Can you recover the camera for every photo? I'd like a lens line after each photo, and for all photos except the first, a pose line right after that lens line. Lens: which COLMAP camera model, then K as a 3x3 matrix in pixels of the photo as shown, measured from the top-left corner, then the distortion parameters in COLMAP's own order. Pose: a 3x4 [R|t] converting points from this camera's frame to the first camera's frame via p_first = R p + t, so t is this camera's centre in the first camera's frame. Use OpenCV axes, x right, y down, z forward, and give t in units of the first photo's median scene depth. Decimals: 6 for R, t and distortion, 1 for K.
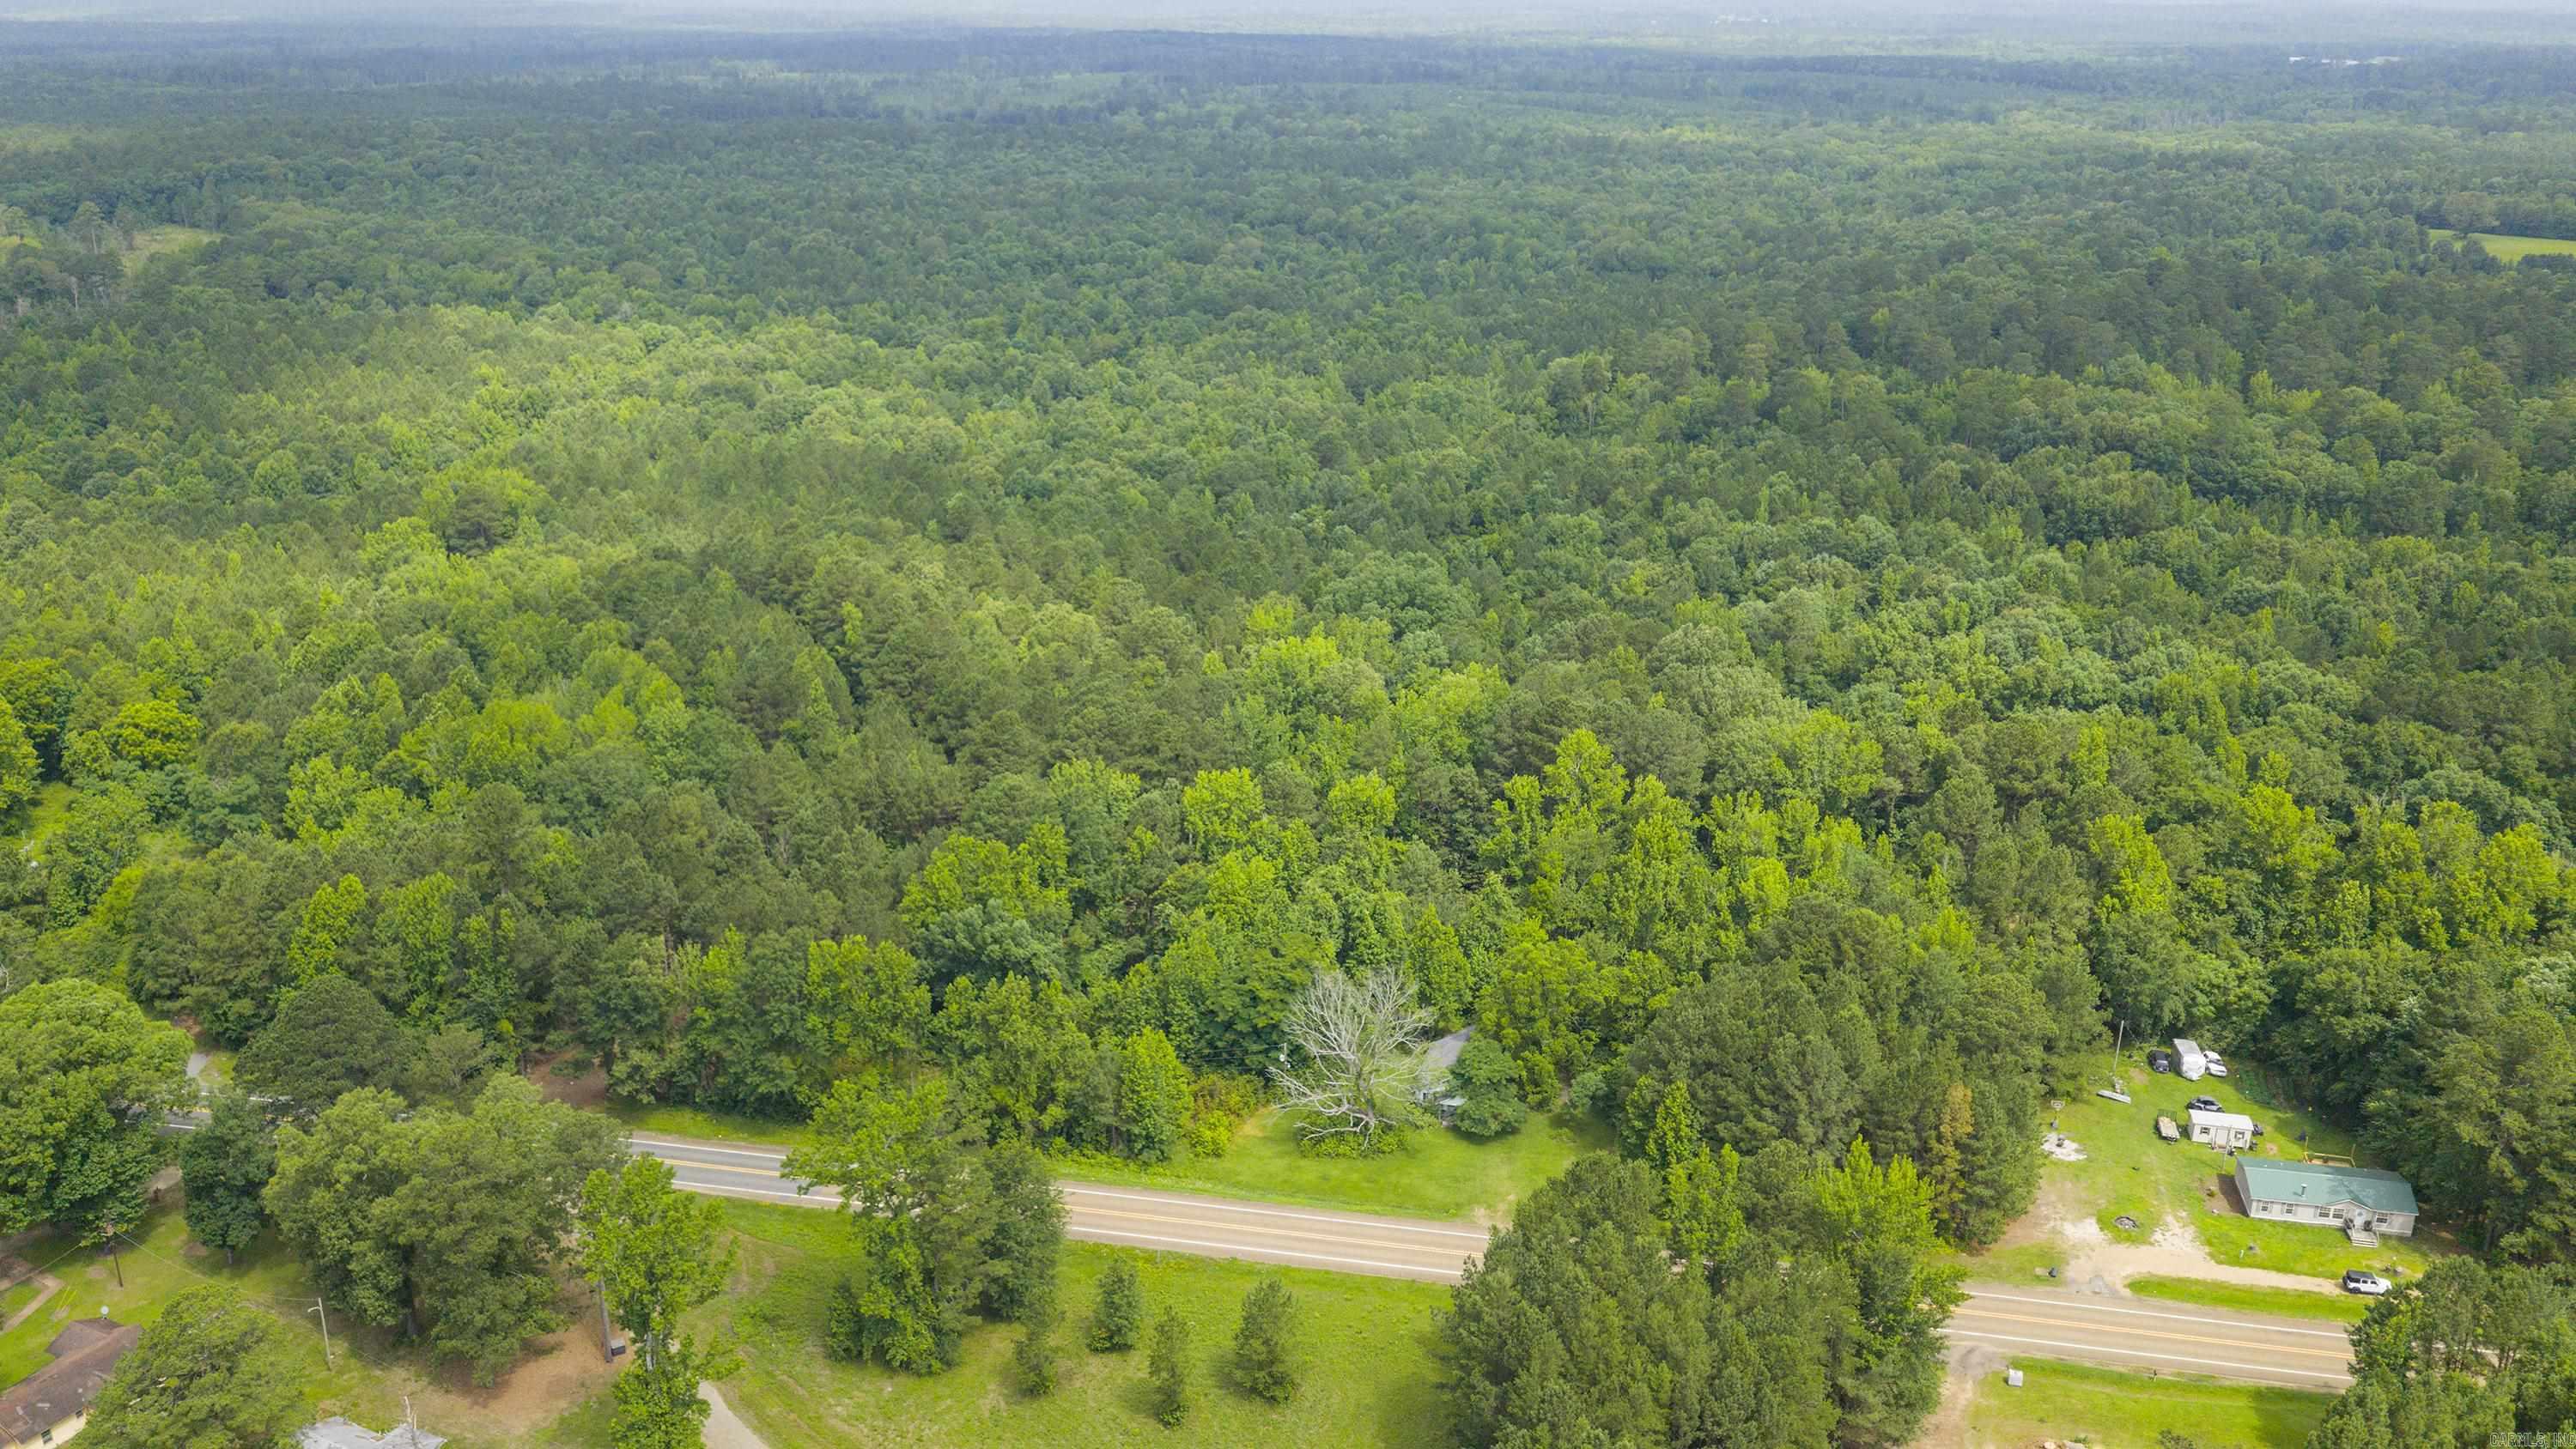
lens RADIAL K [[2164.1, 0, 1298.5], [0, 2164.1, 713.7], [0, 0, 1]] dist [0.030997, -0.061186]
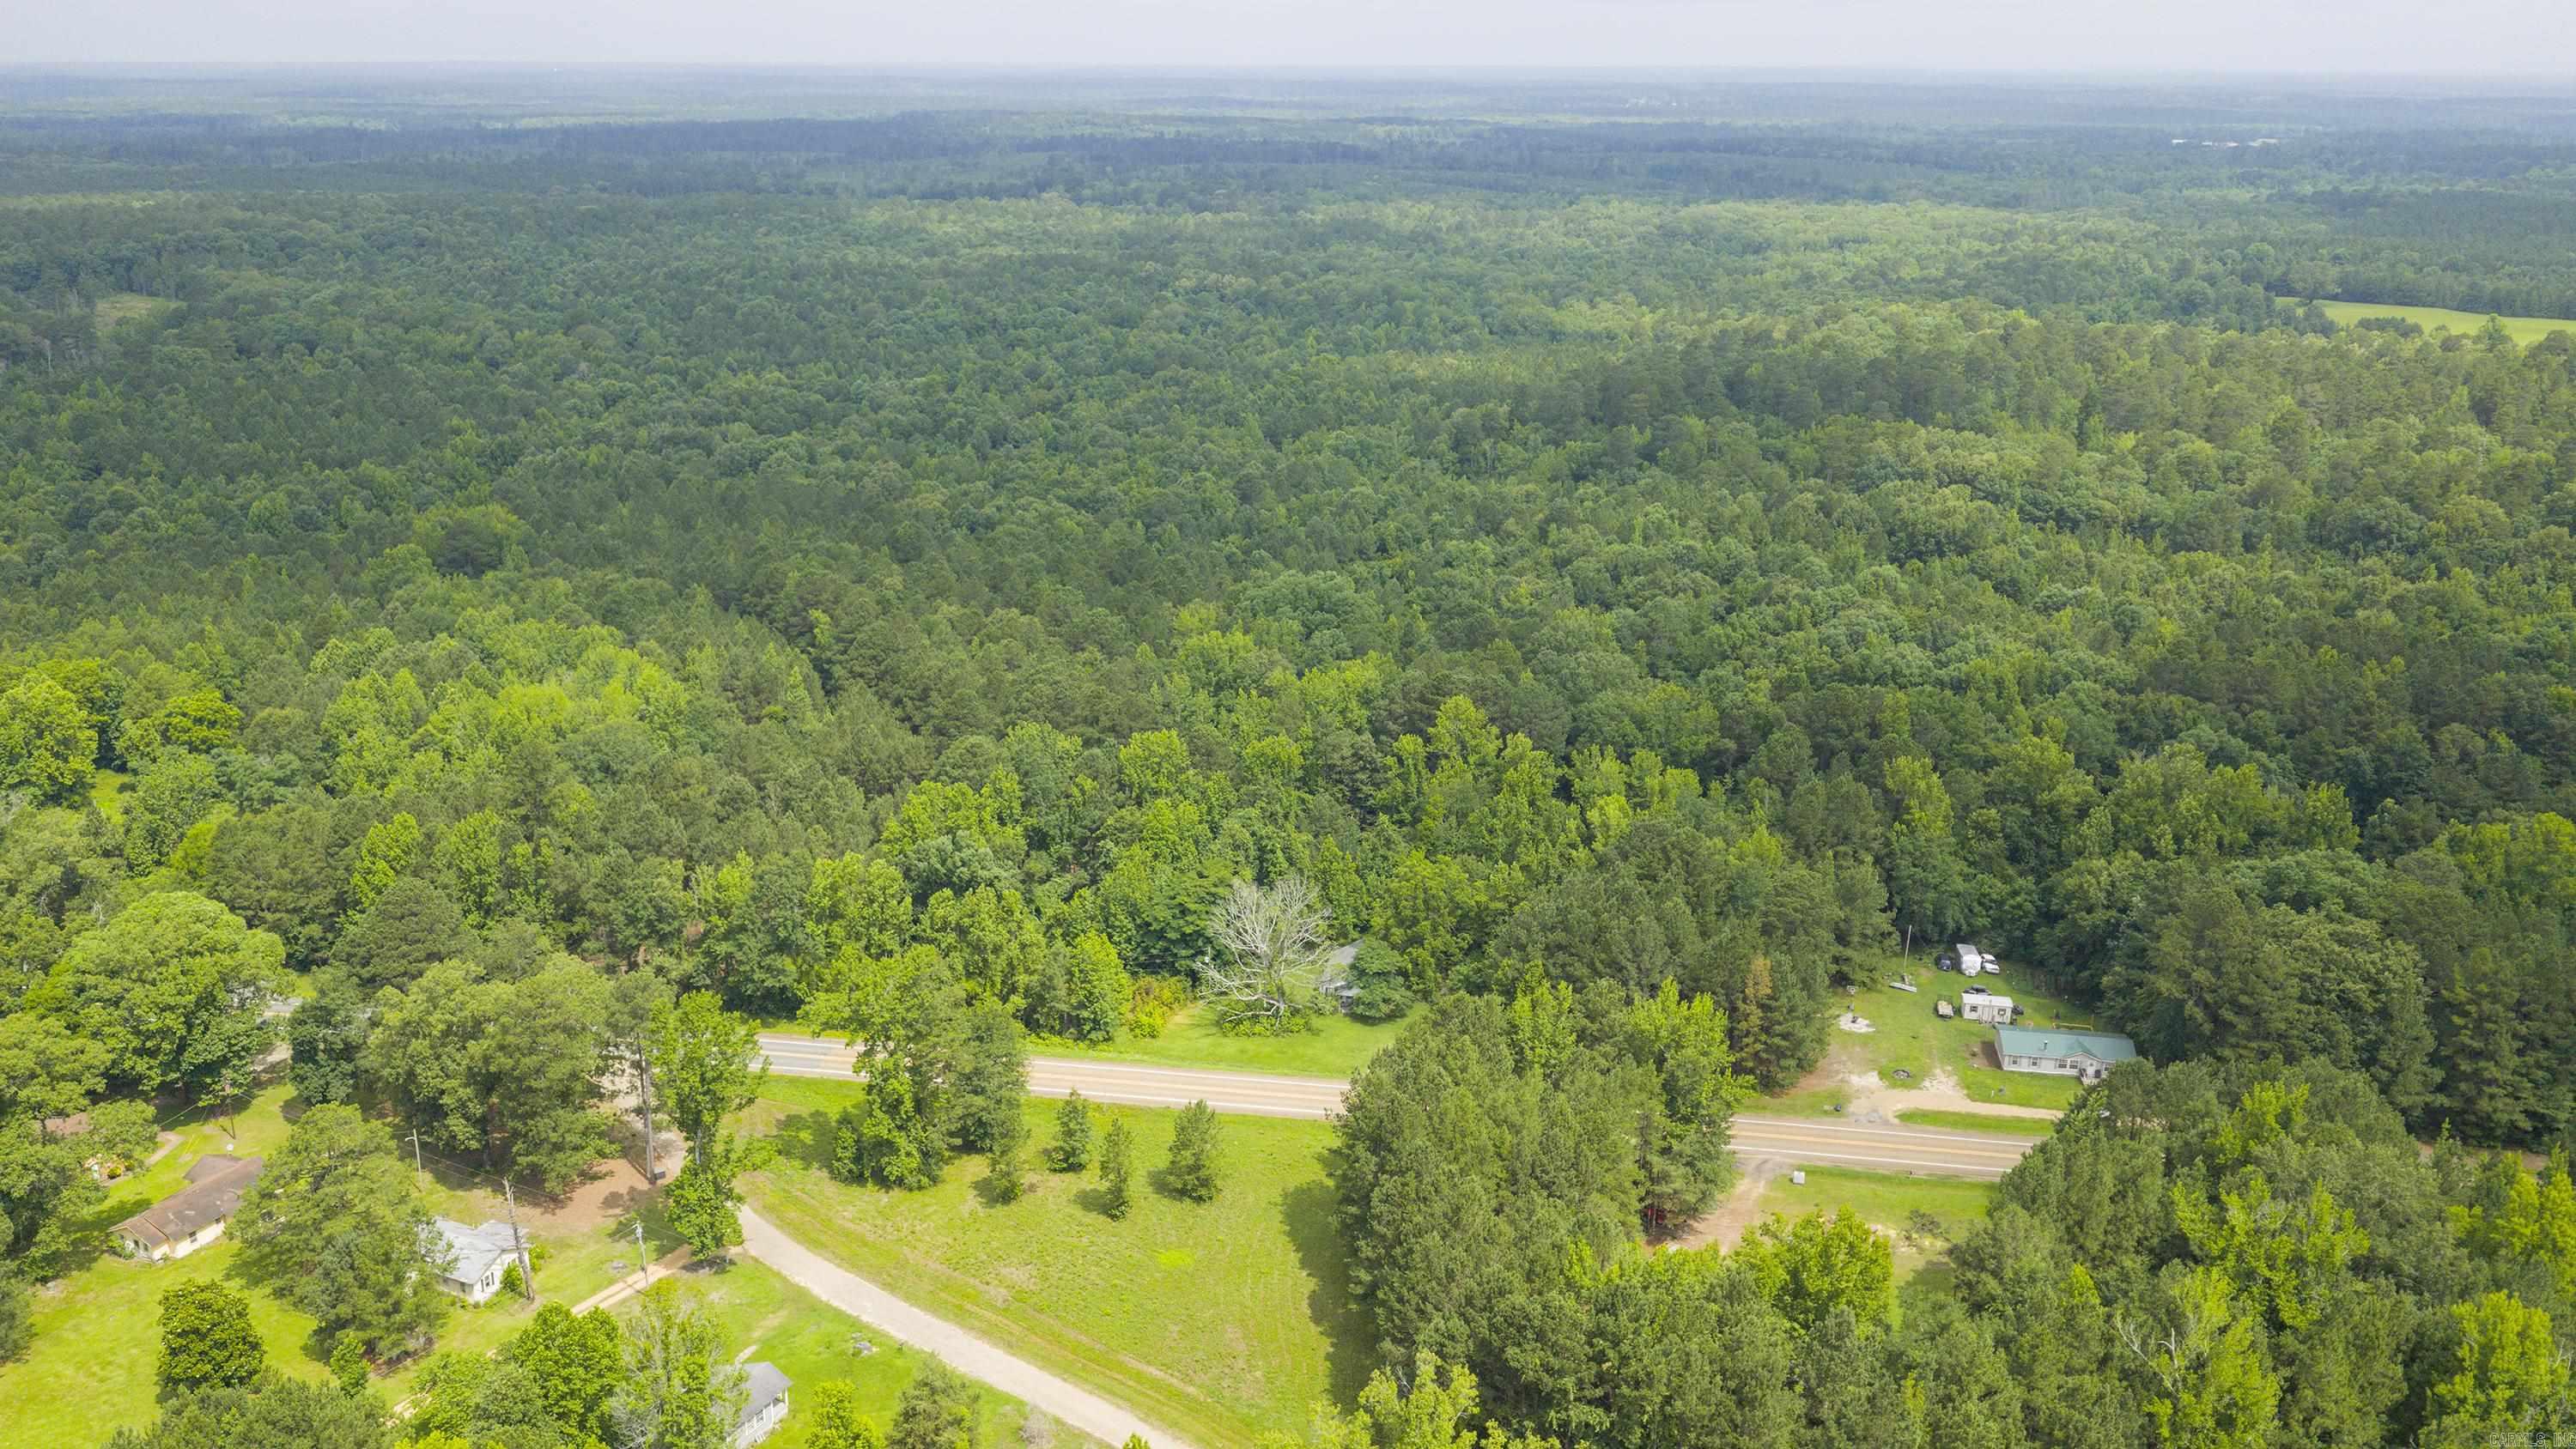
lens RADIAL K [[2164.1, 0, 1298.5], [0, 2164.1, 713.7], [0, 0, 1]] dist [0.030997, -0.061186]
pose [[0.999399, -0.006768, 0.033993, 0.002610], [0.007955, 0.999359, -0.034913, 0.053255], [-0.033735, 0.035163, 0.998812, -0.154012]]
